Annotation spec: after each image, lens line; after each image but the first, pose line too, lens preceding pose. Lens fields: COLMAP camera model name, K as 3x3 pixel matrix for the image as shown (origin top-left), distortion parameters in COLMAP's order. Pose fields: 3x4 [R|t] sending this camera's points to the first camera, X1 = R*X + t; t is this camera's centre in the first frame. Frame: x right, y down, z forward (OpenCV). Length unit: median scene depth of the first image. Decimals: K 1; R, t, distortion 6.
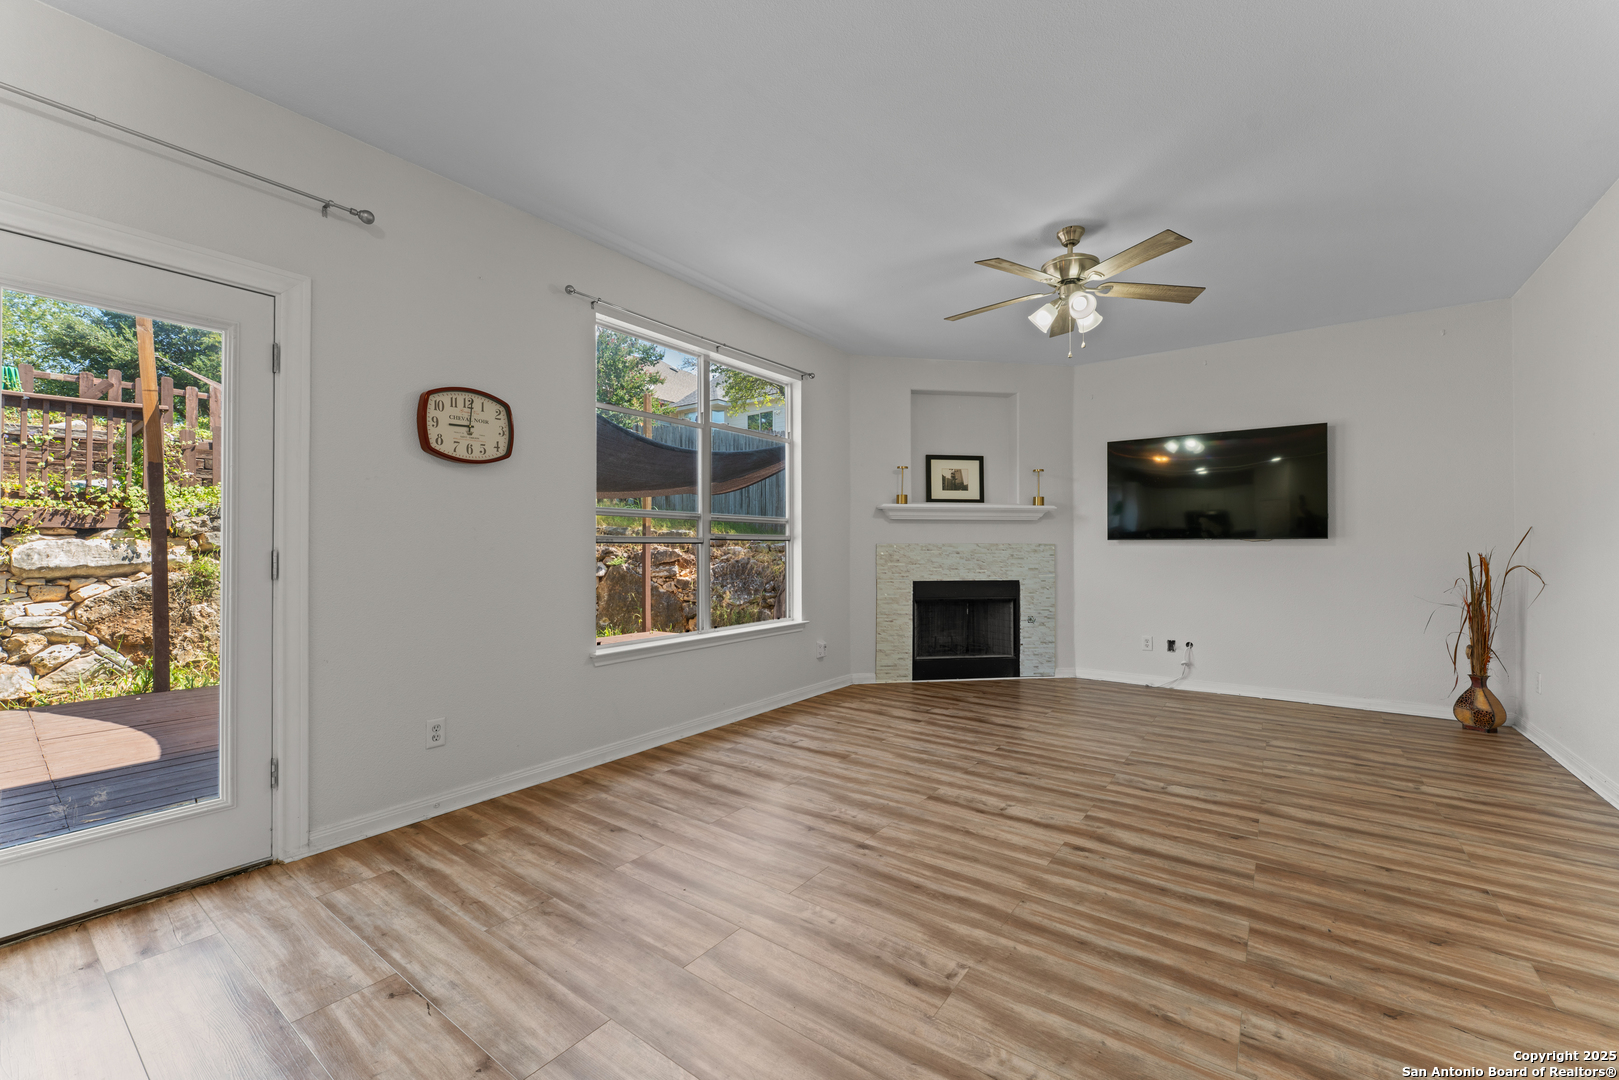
lens RADIAL K [[646.9, 0, 804.8], [0, 646.9, 544.7], [0, 0, 1]] dist [-0.001725, -0.000148]
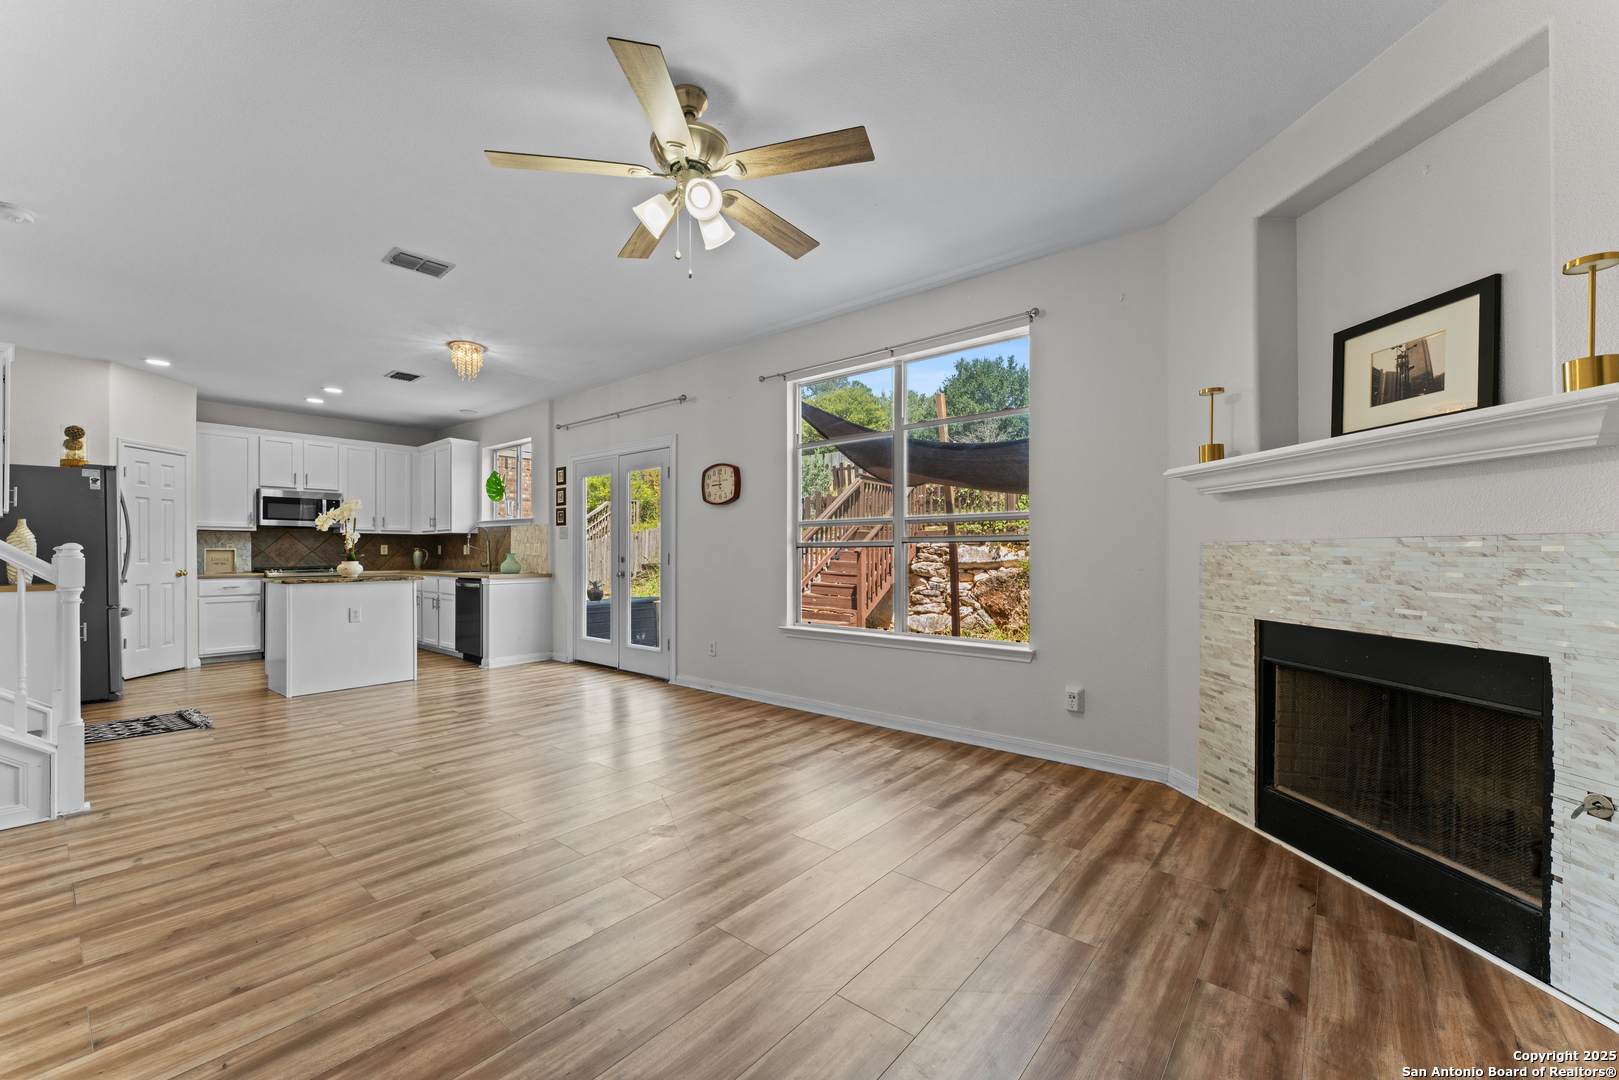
lens RADIAL K [[644.9, 0, 809.7], [0, 644.9, 551.8], [0, 0, 1]] dist [-0.001141, -0.000408]
pose [[-0.051105, -0.001159, -0.998693, 0.885243], [0.005713, 0.999983, -0.001453, 0.007097], [0.998677, -0.005779, -0.051098, 0.934563]]
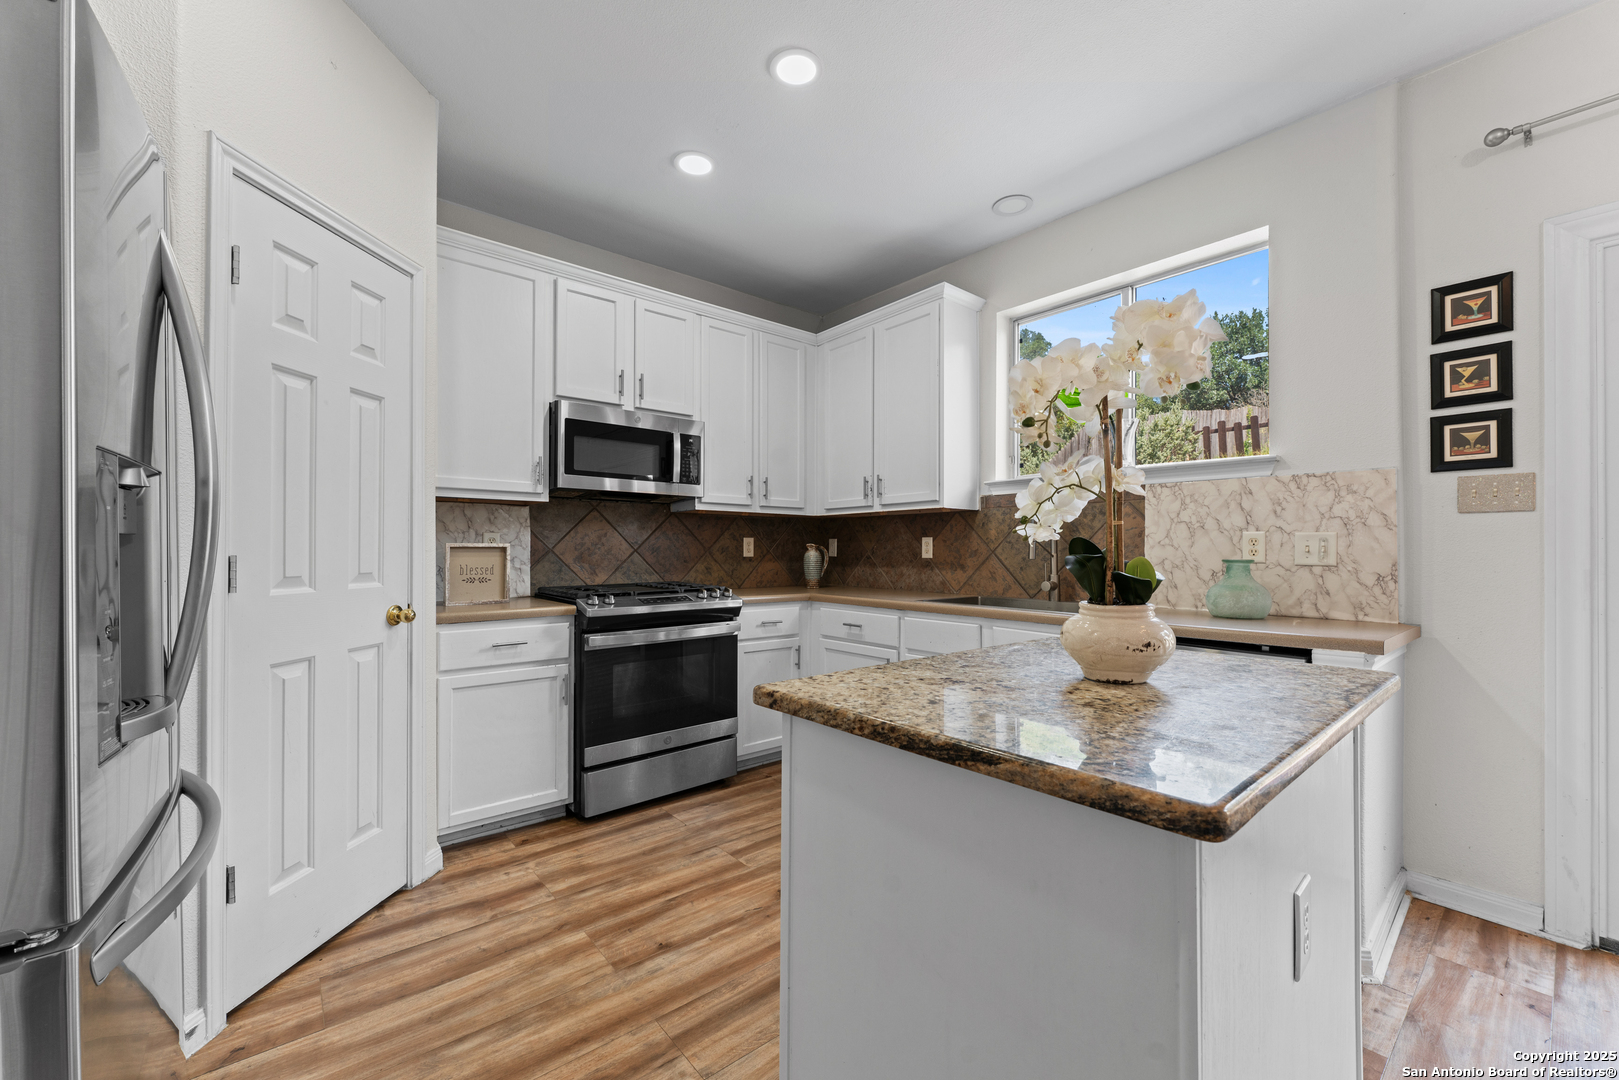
lens RADIAL K [[646.3, 0, 809.6], [0, 646.3, 544.3], [0, 0, 1]] dist [0.000501, 0.000040]
pose [[-0.230635, -0.009750, -0.972991, -0.110178], [0.001967, 0.999943, -0.010487, -0.003394], [0.973038, -0.004333, -0.230603, -0.166786]]
